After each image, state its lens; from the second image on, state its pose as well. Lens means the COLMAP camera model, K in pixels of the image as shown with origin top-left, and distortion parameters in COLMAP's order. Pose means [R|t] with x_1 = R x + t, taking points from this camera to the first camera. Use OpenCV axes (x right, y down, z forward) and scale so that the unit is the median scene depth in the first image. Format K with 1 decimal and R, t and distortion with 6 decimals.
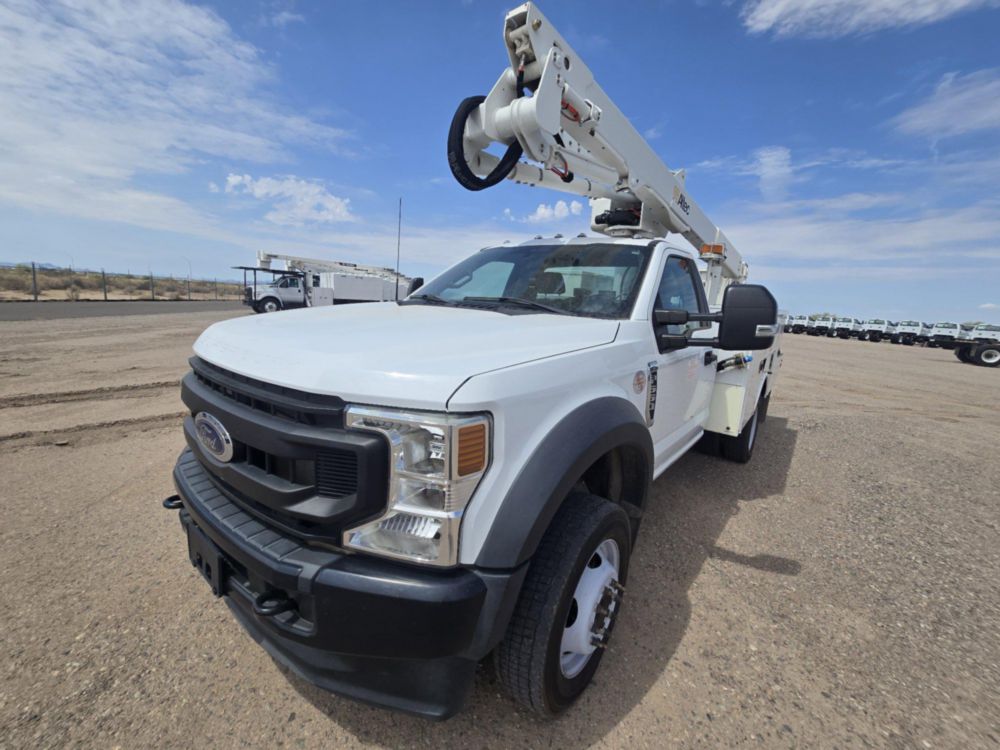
lens RADIAL K [[409.3, 0, 501.0], [0, 409.3, 371.6], [0, 0, 1]] dist [-0.000697, 0.000562]
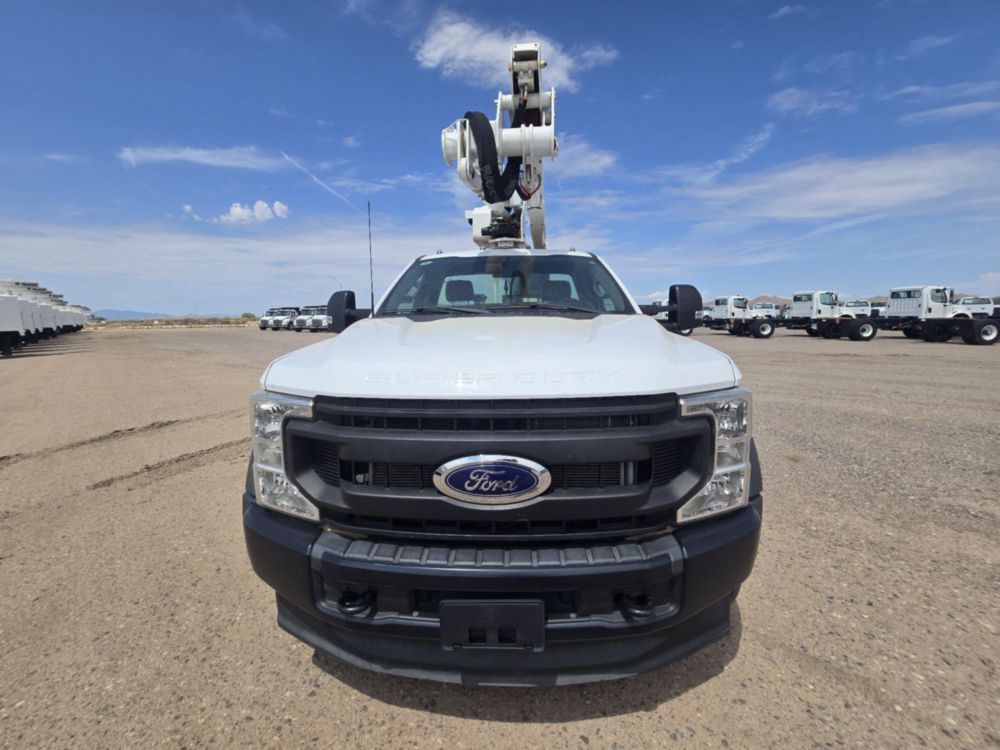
lens RADIAL K [[409.3, 0, 501.0], [0, 409.3, 371.6], [0, 0, 1]] dist [-0.000697, 0.000562]
pose [[0.806637, -0.155226, 0.570300, -0.692302], [0.163096, 0.985891, 0.037659, -0.057644], [-0.568099, 0.062636, 0.820573, 0.162349]]
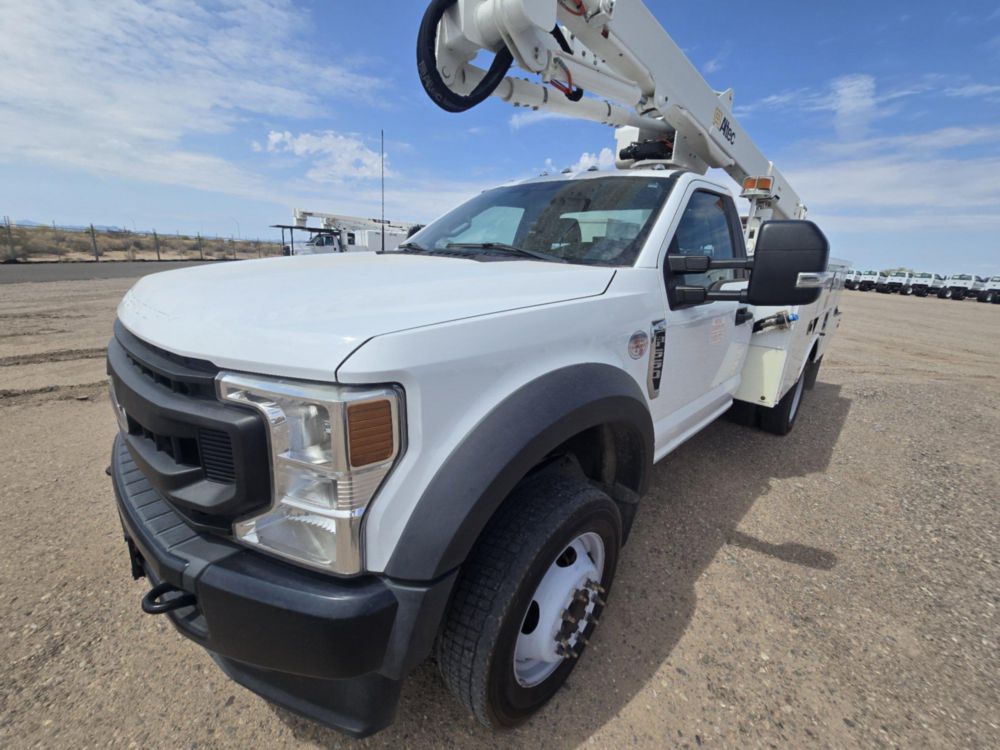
lens RADIAL K [[409.4, 0, 500.4], [0, 409.4, 371.3], [0, 0, 1]] dist [-0.000752, 0.000410]
pose [[0.995604, 0.015427, -0.092379, 0.112497], [-0.006263, 0.995099, 0.098683, -0.000537], [0.093449, -0.097671, 0.990822, 0.130860]]
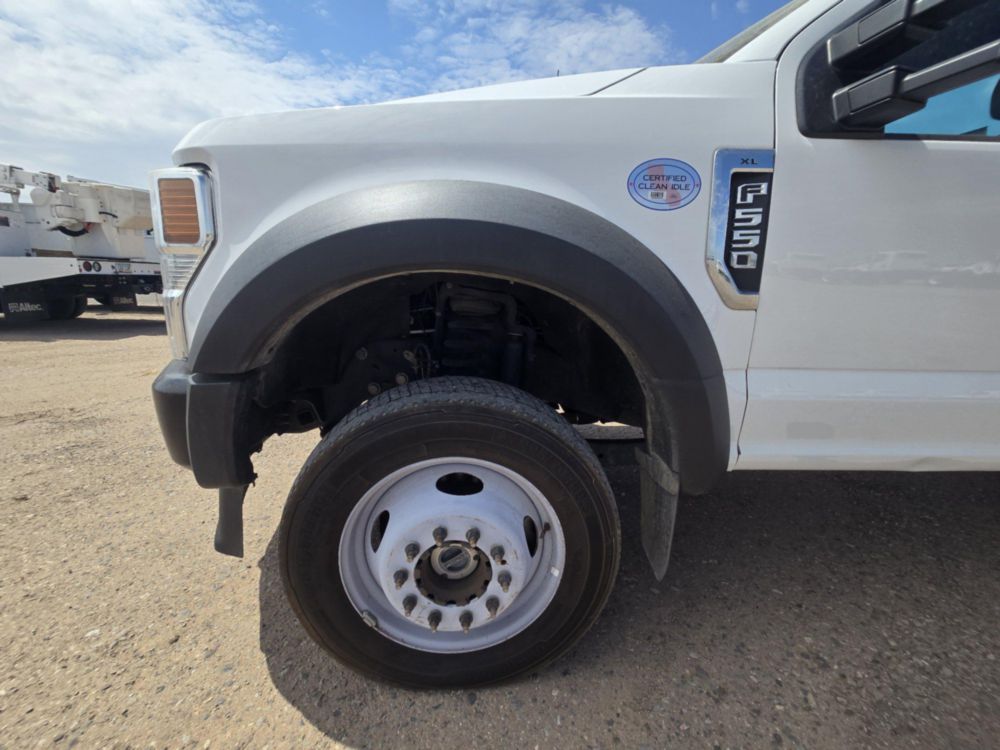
lens RADIAL K [[409.3, 0, 501.0], [0, 409.3, 371.6], [0, 0, 1]] dist [-0.000697, 0.000562]
pose [[0.659630, 0.132310, -0.739853, 0.461631], [-0.116772, 0.990471, 0.073019, 0.174585], [0.742464, 0.038229, 0.668795, 0.447631]]
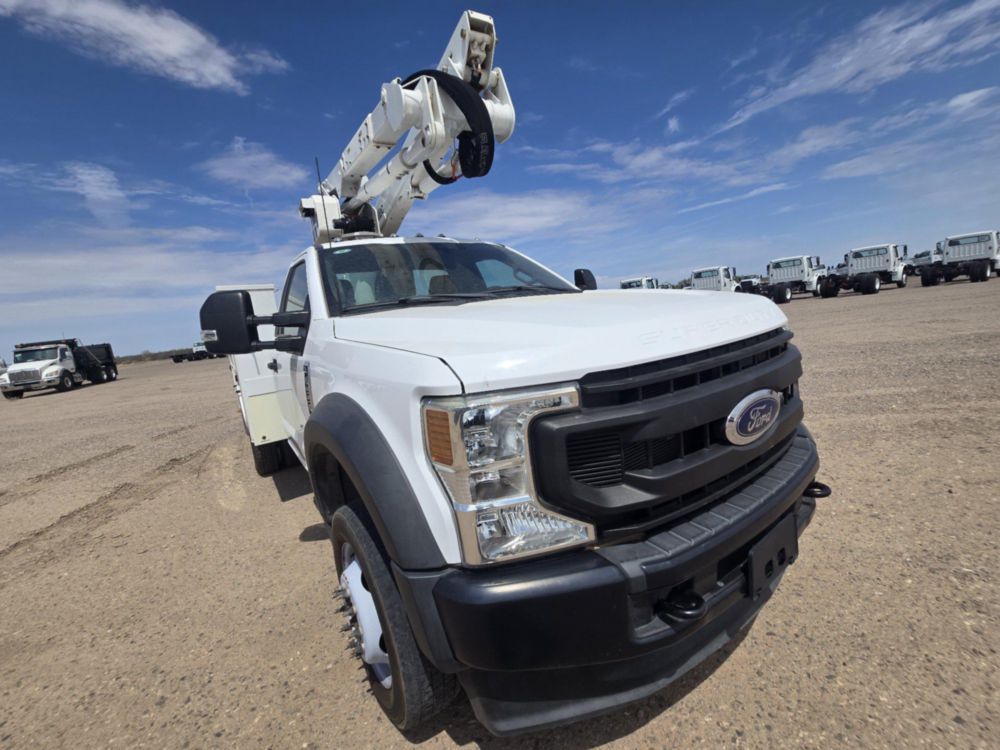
lens RADIAL K [[409.8, 0, 499.7], [0, 409.8, 371.6], [0, 0, 1]] dist [-0.000877, 0.000593]
pose [[0.283741, -0.234375, 0.929817, -1.012172], [0.294406, 0.944129, 0.148142, -0.140280], [-0.912587, 0.231710, 0.336890, 0.717930]]
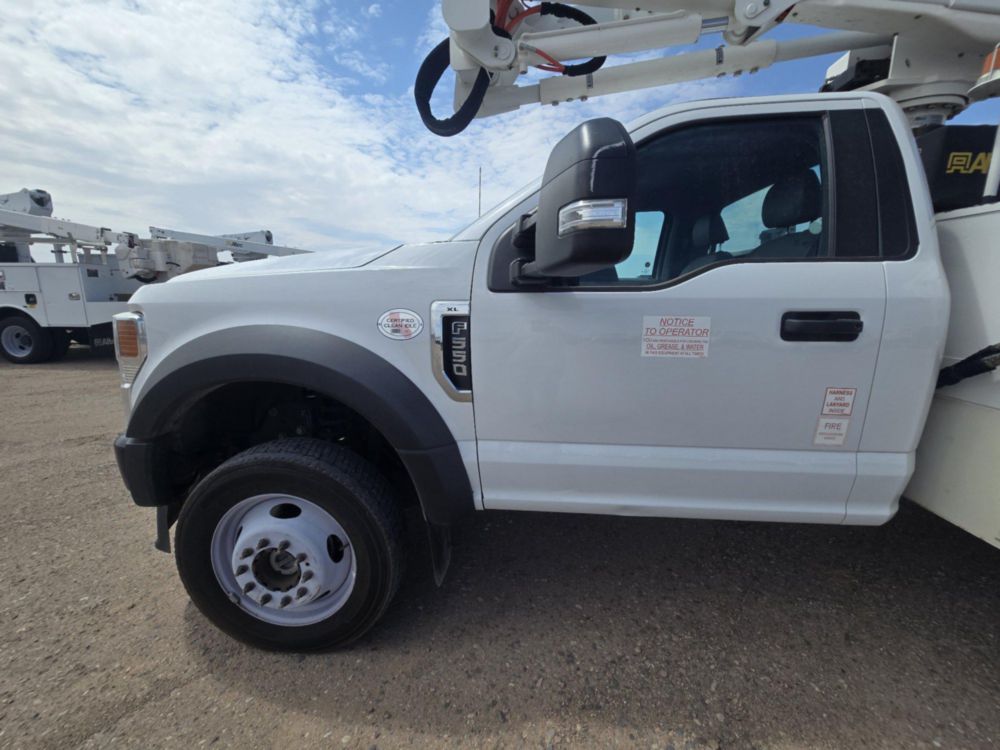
lens RADIAL K [[407.7, 0, 501.3], [0, 407.7, 370.9], [0, 0, 1]] dist [-0.002268, 0.000391]
pose [[0.574207, 0.102937, -0.812213, 0.813371], [-0.119315, 0.991994, 0.041371, 0.044702], [0.809970, 0.073154, 0.581892, 0.579219]]
